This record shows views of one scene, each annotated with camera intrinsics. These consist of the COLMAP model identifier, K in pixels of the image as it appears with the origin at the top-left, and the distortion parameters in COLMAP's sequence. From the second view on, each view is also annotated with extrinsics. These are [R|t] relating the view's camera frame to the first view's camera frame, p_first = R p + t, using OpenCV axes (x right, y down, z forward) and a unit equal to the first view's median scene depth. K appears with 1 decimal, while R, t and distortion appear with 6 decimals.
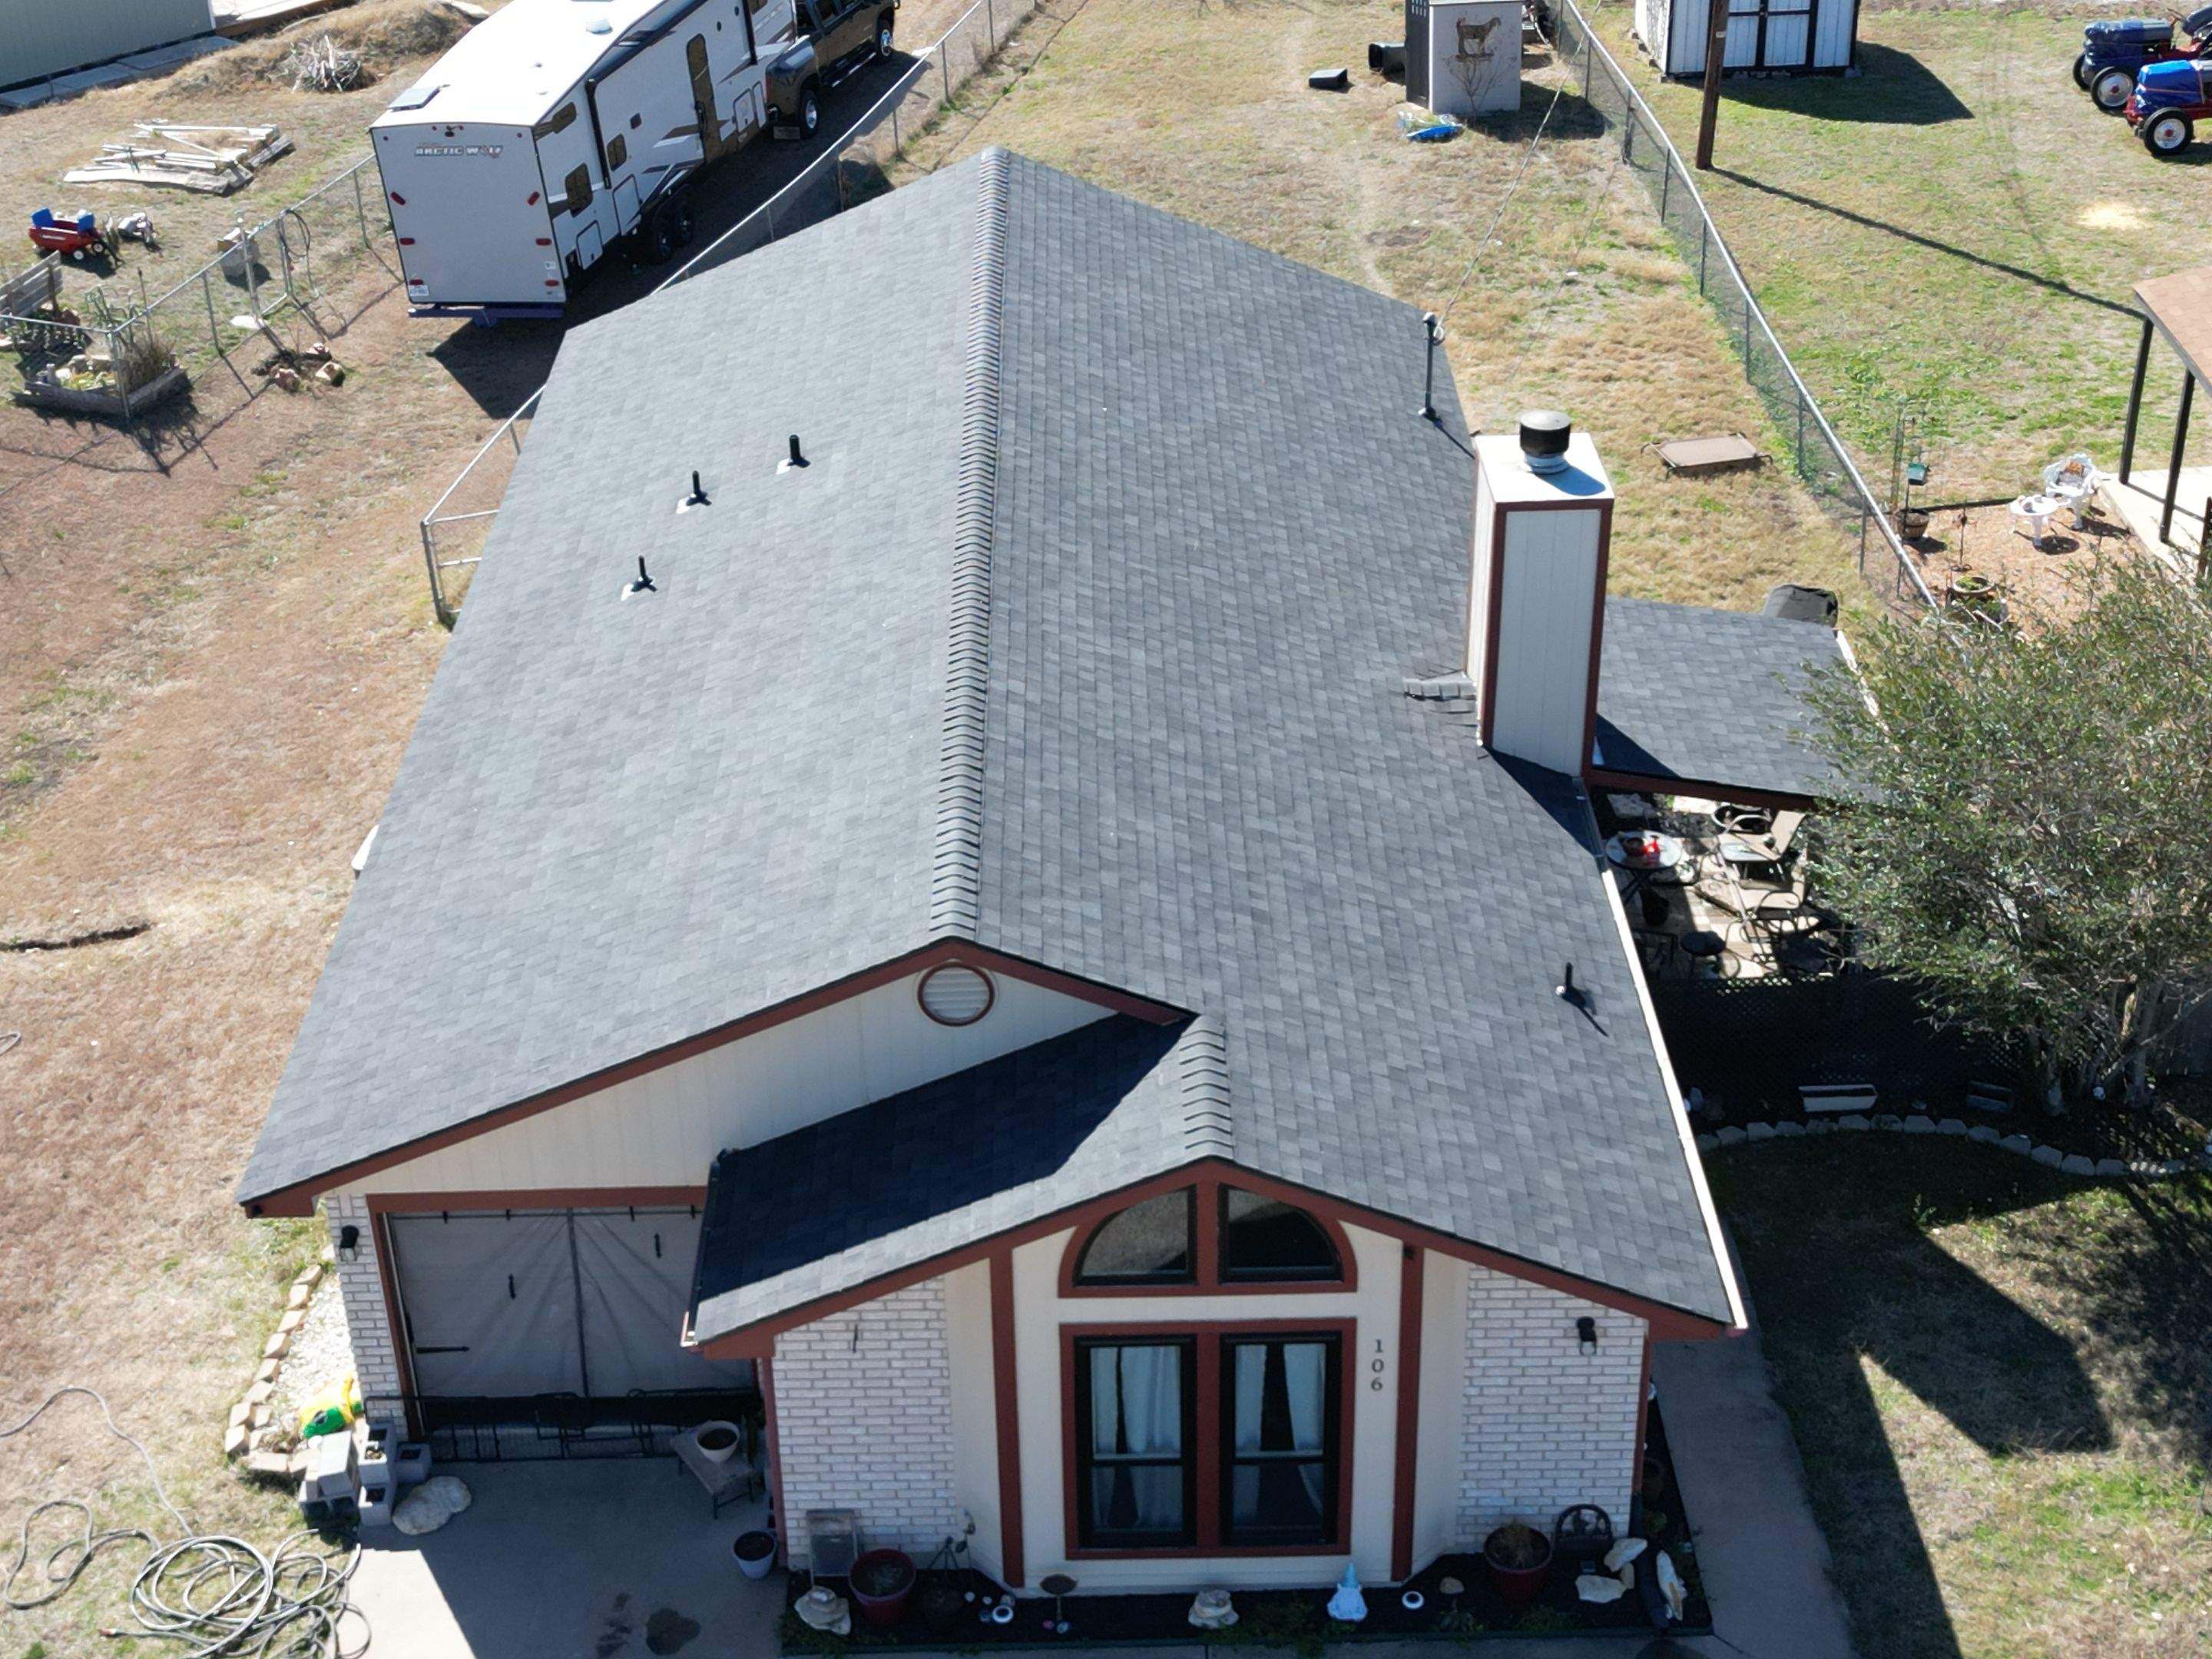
lens RADIAL K [[3074.2, 0, 1096.5], [0, 3074.2, 830.0], [0, 0, 1]] dist [0.099489, 0.000000]
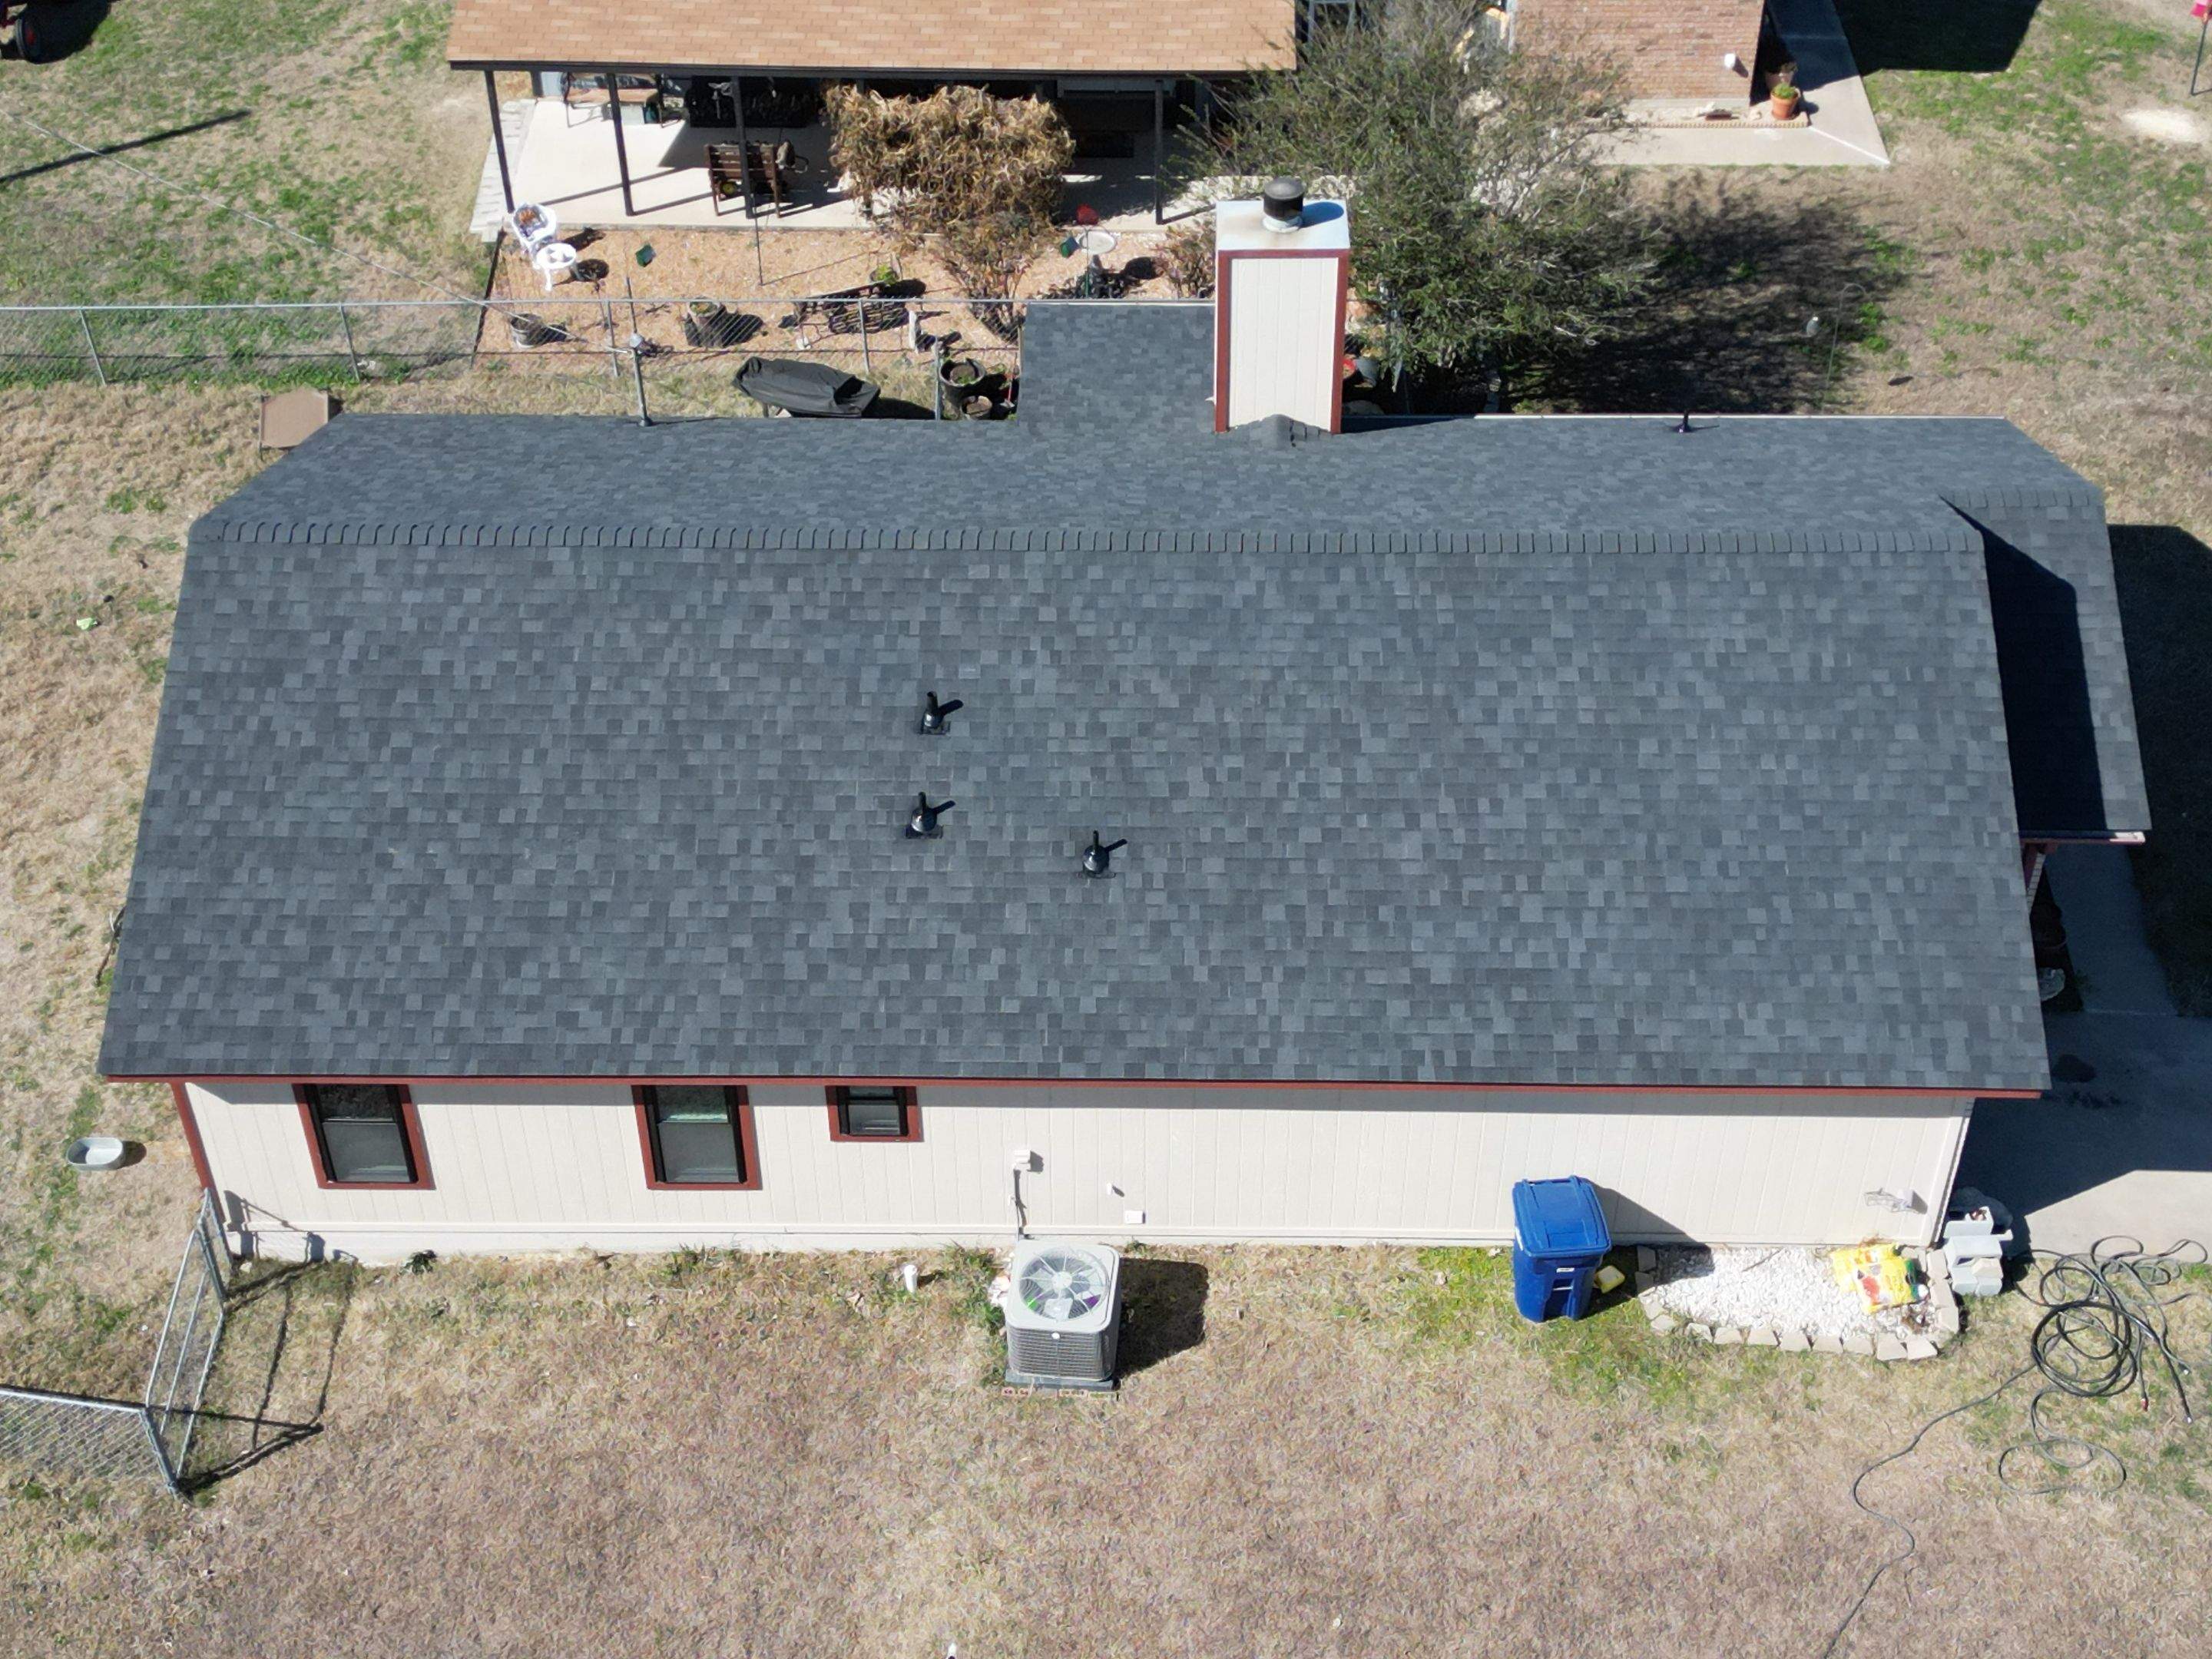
lens RADIAL K [[3074.2, 0, 1099.6], [0, 3074.2, 830.7], [0, 0, 1]] dist [0.099489, 0.000000]
pose [[0.028595, -0.648211, 0.760923, -0.975576], [0.511084, 0.663691, 0.546175, -0.681517], [-0.859055, 0.373278, 0.350269, 0.724373]]
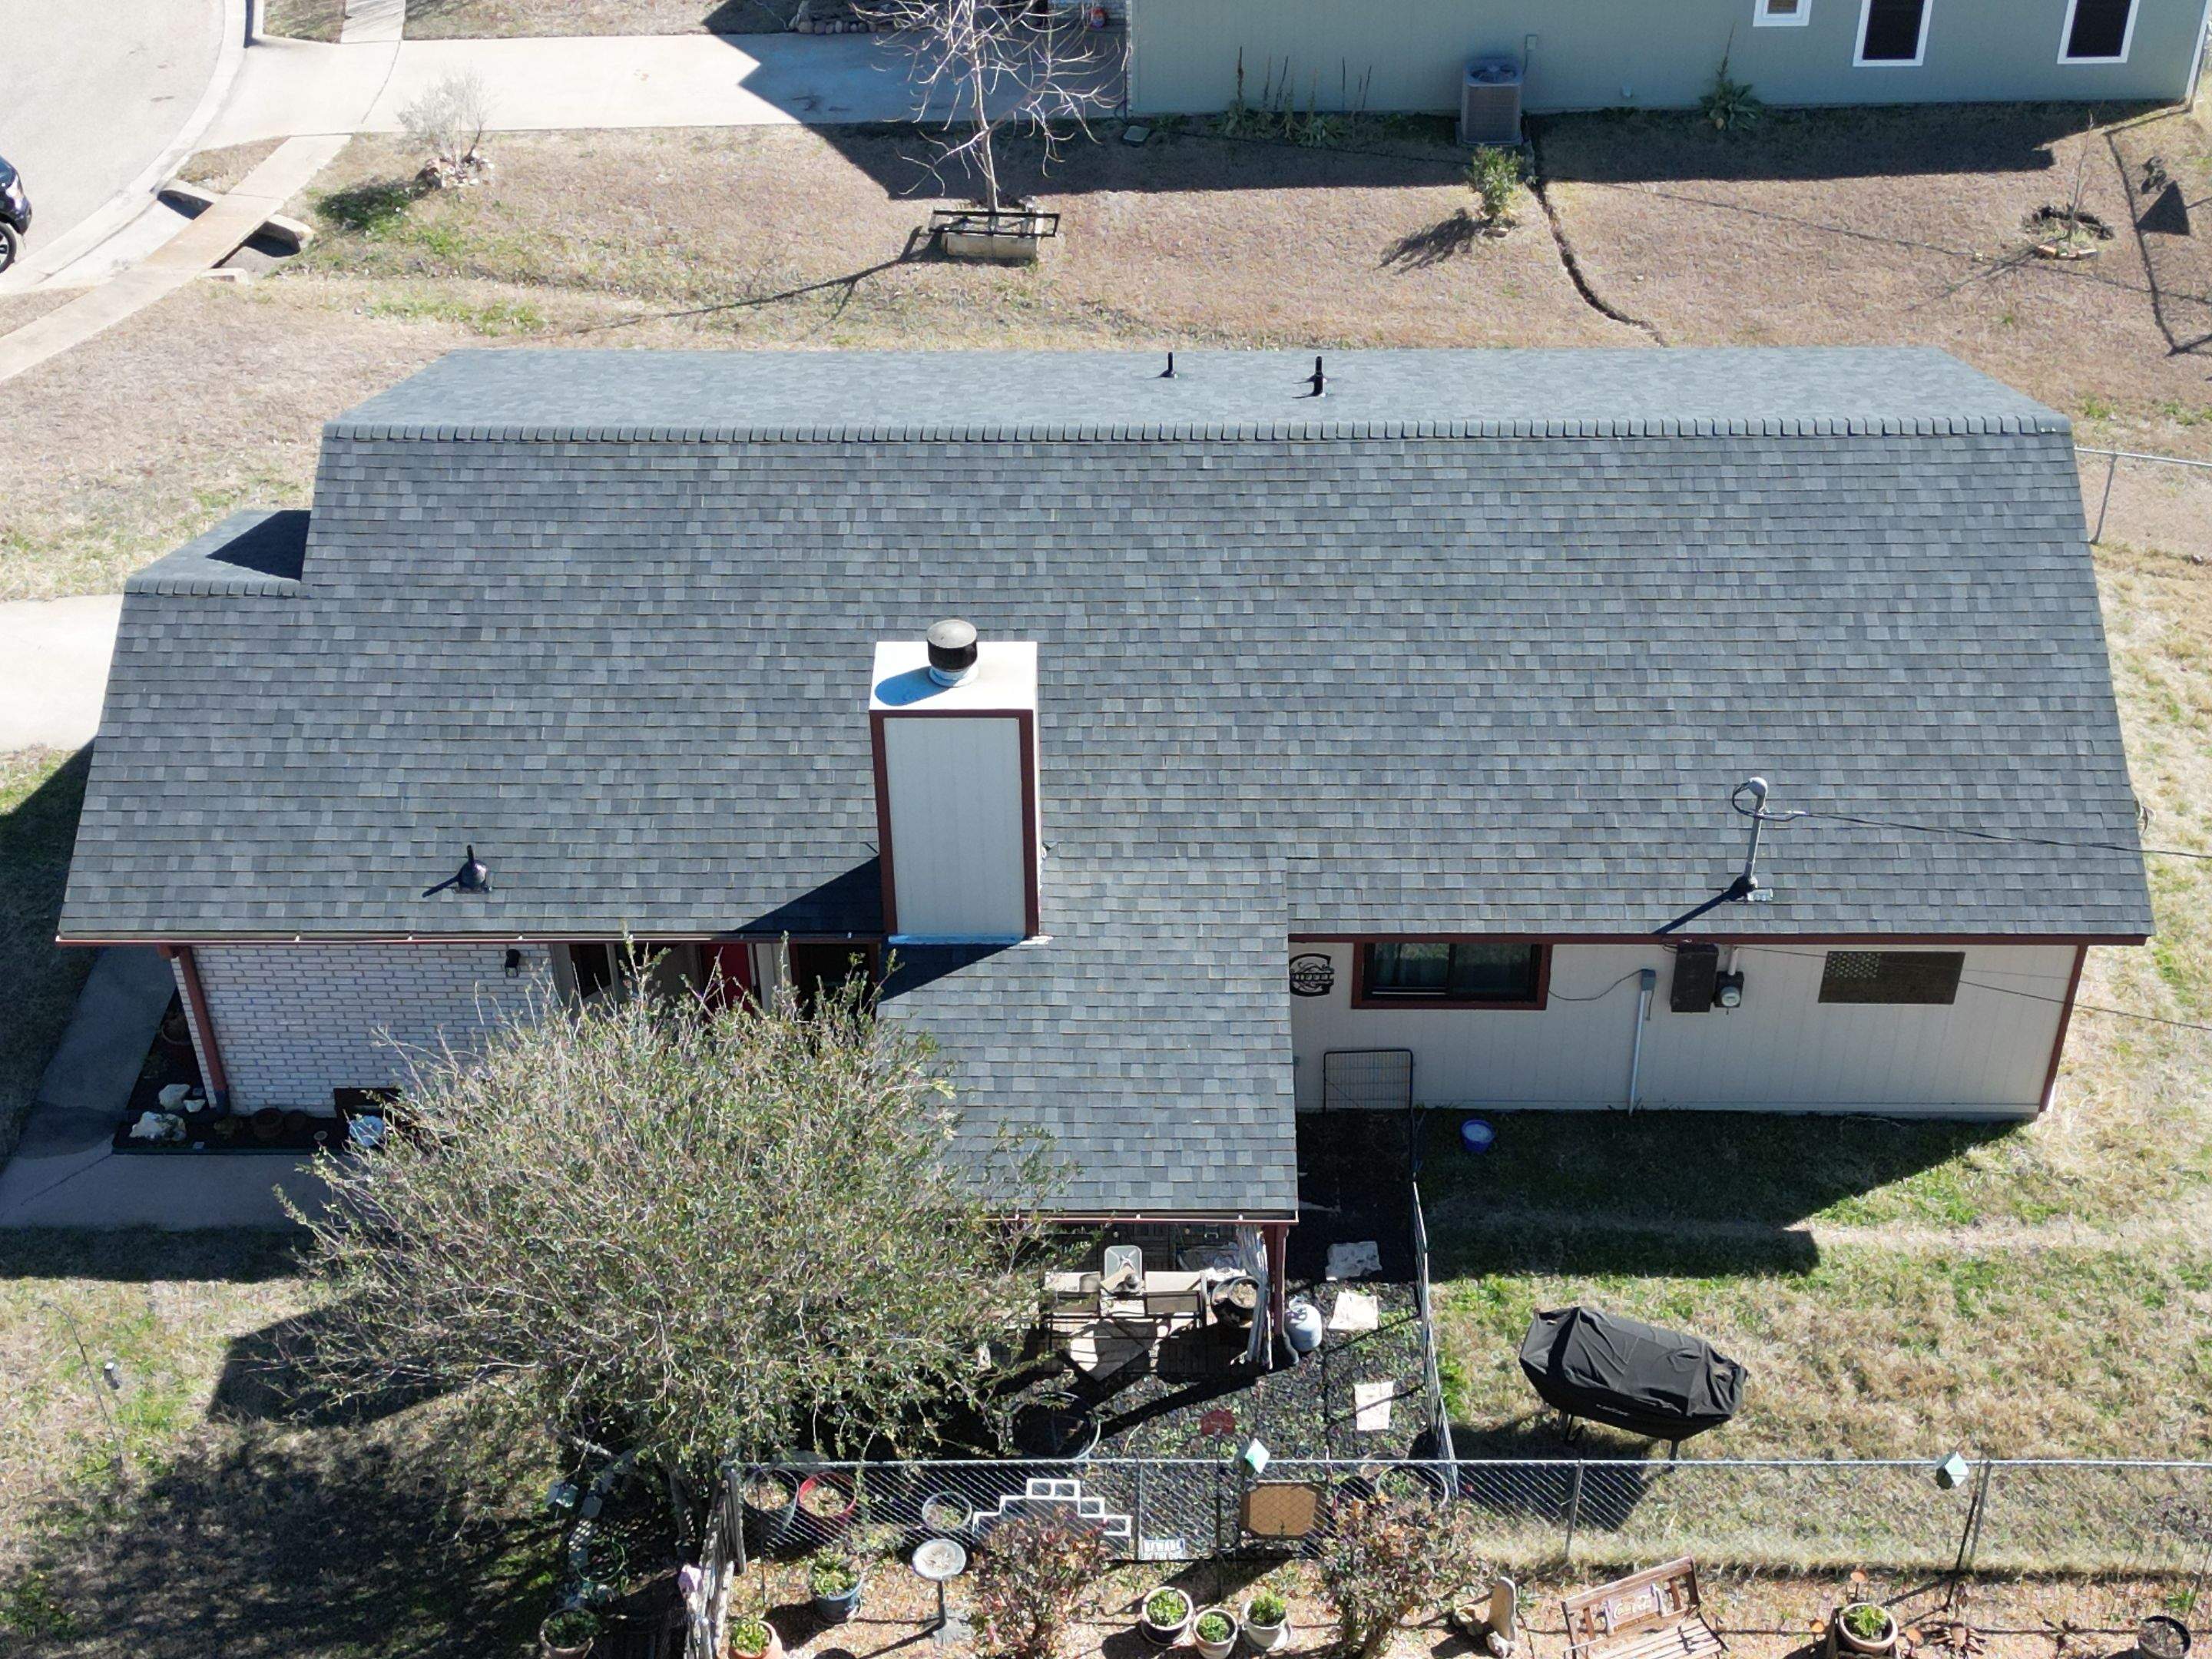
lens RADIAL K [[3074.2, 0, 1103.8], [0, 3074.2, 821.2], [0, 0, 1]] dist [0.099489, 0.000000]
pose [[-0.028029, 0.638529, -0.769087, 0.951382], [-0.492629, 0.660645, 0.566449, -0.682886], [0.869788, 0.394752, 0.296041, 0.772630]]
